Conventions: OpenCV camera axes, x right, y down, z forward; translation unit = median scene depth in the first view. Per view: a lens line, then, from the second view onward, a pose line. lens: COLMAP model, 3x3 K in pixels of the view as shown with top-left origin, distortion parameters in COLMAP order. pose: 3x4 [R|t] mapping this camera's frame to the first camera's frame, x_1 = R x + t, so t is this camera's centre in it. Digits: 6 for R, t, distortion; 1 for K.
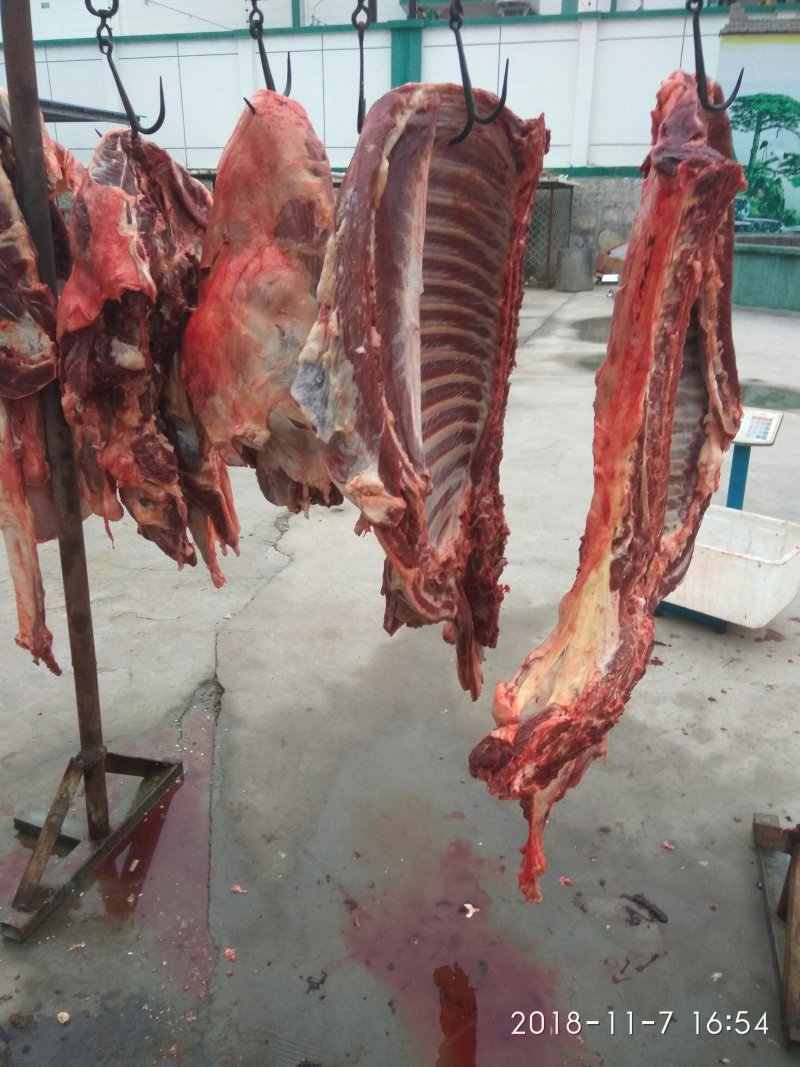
lens RADIAL K [[829.2, 0, 407.2], [0, 829.2, 545.5], [0, 0, 1]] dist [0.063447, -0.038874]
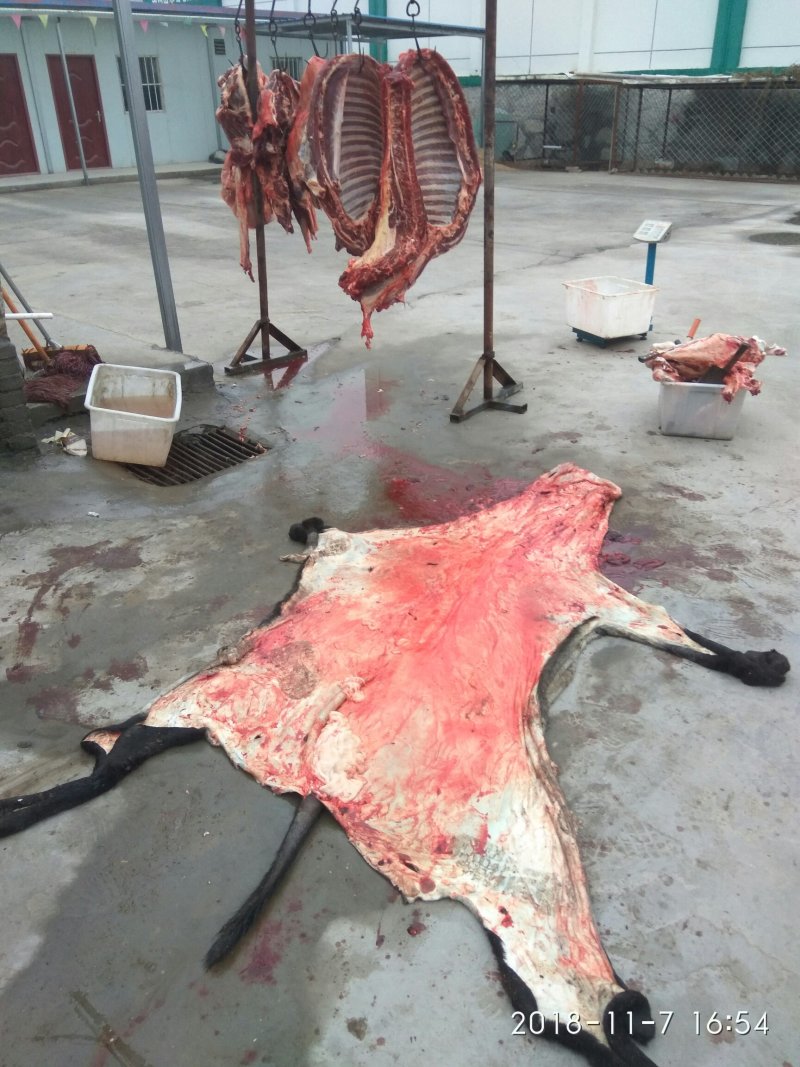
lens RADIAL K [[829.2, 0, 389.7], [0, 829.2, 535.3], [0, 0, 1]] dist [0.063447, -0.038874]
pose [[0.904230, 0.181831, -0.386401, 1.473079], [-0.149435, 0.982343, 0.112569, 0.738635], [0.400047, -0.044046, 0.915436, -1.664975]]
